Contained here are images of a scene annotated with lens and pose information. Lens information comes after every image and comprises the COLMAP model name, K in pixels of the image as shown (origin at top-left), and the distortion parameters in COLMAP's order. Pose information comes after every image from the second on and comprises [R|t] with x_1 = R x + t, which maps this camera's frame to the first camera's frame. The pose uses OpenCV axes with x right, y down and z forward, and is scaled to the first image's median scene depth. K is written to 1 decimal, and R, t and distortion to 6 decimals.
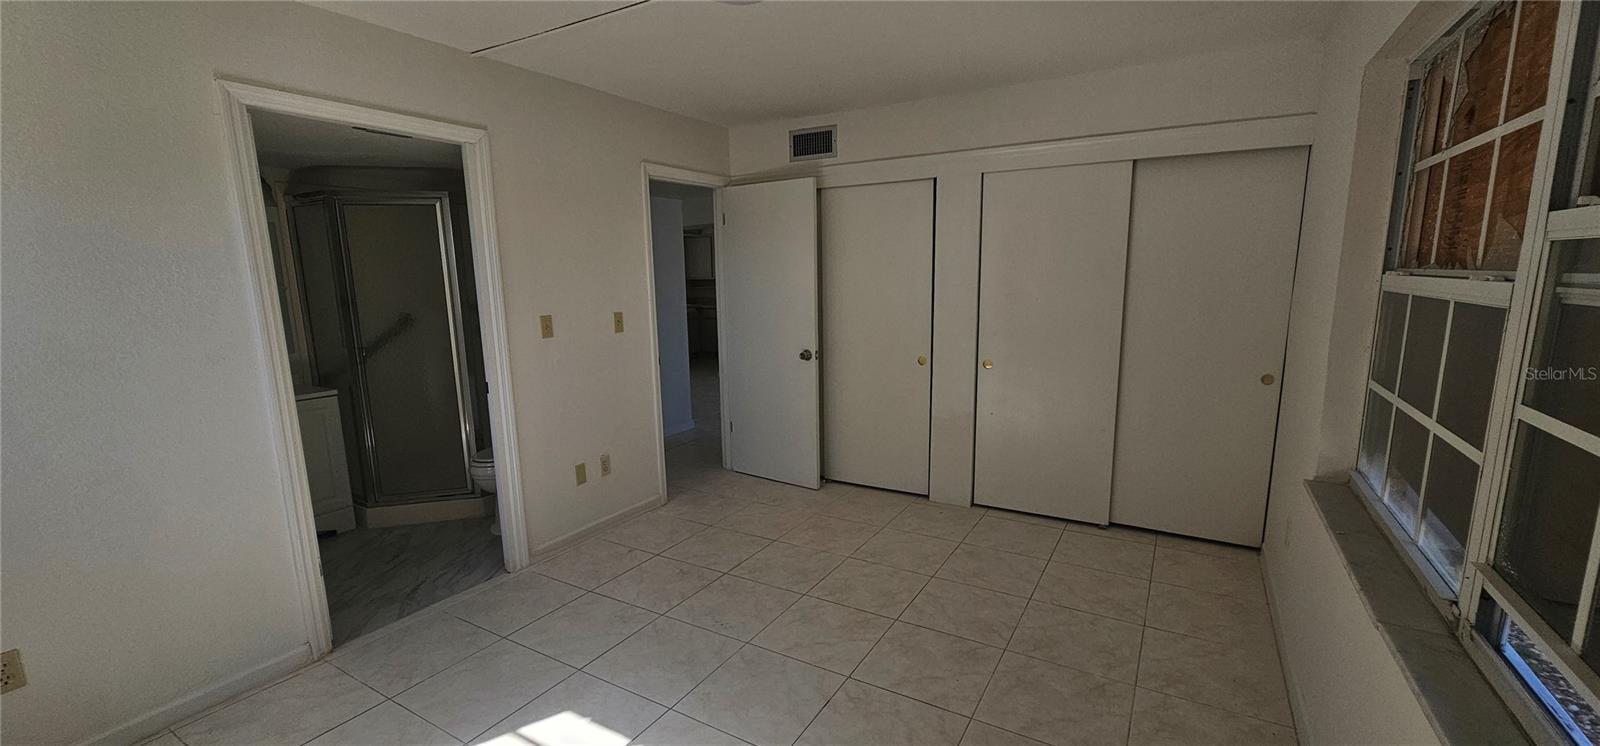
lens RADIAL K [[650.8, 0, 810.7], [0, 650.8, 377.7], [0, 0, 1]] dist [0.001689, 0.000114]
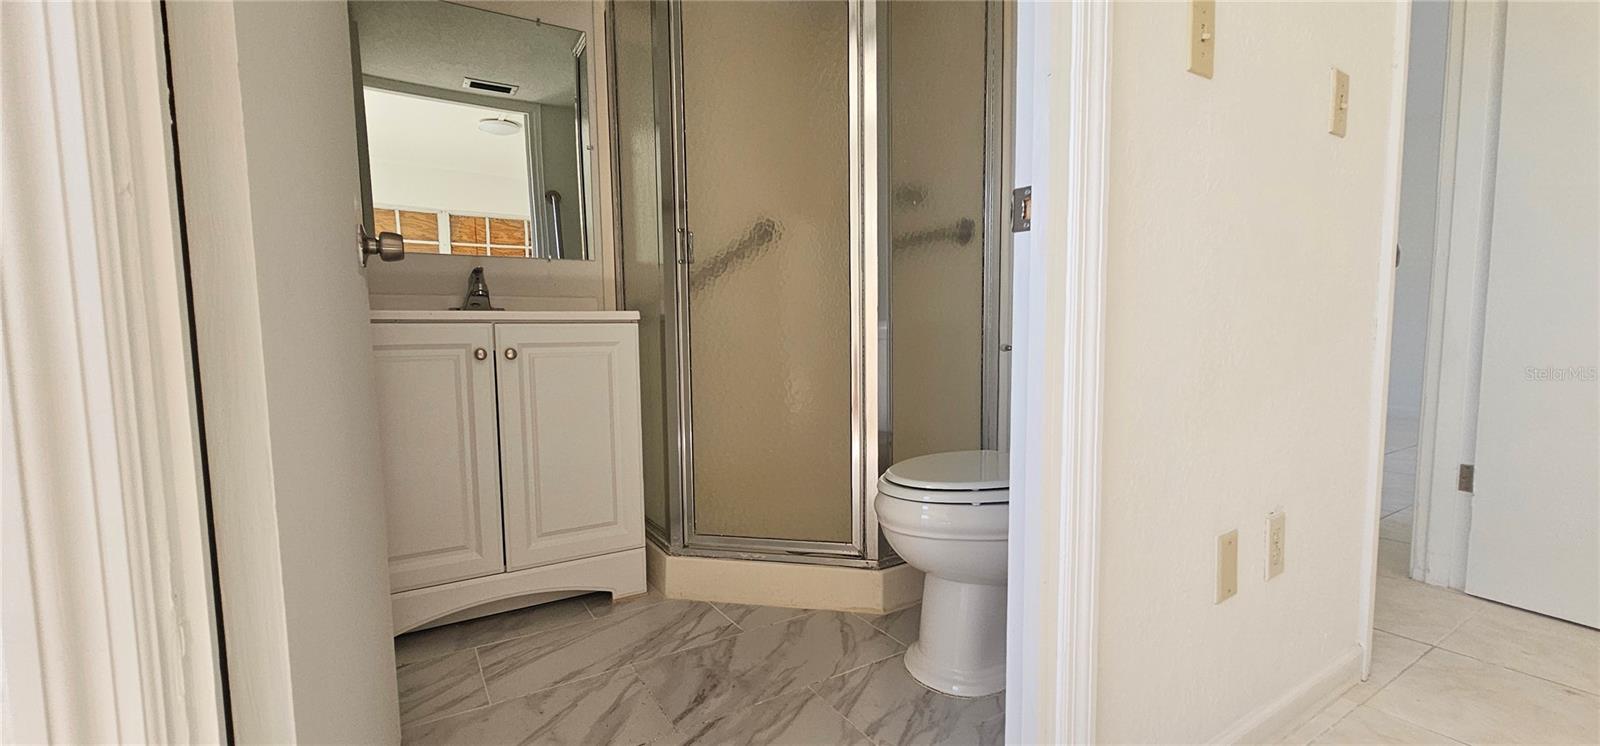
lens RADIAL K [[650.8, 0, 810.7], [0, 650.8, 377.7], [0, 0, 1]] dist [0.001689, 0.000114]
pose [[0.893703, 0.041528, -0.446733, -0.369157], [-0.079444, 0.994621, -0.066471, 0.090503], [0.441569, 0.094896, 0.892195, 0.595554]]
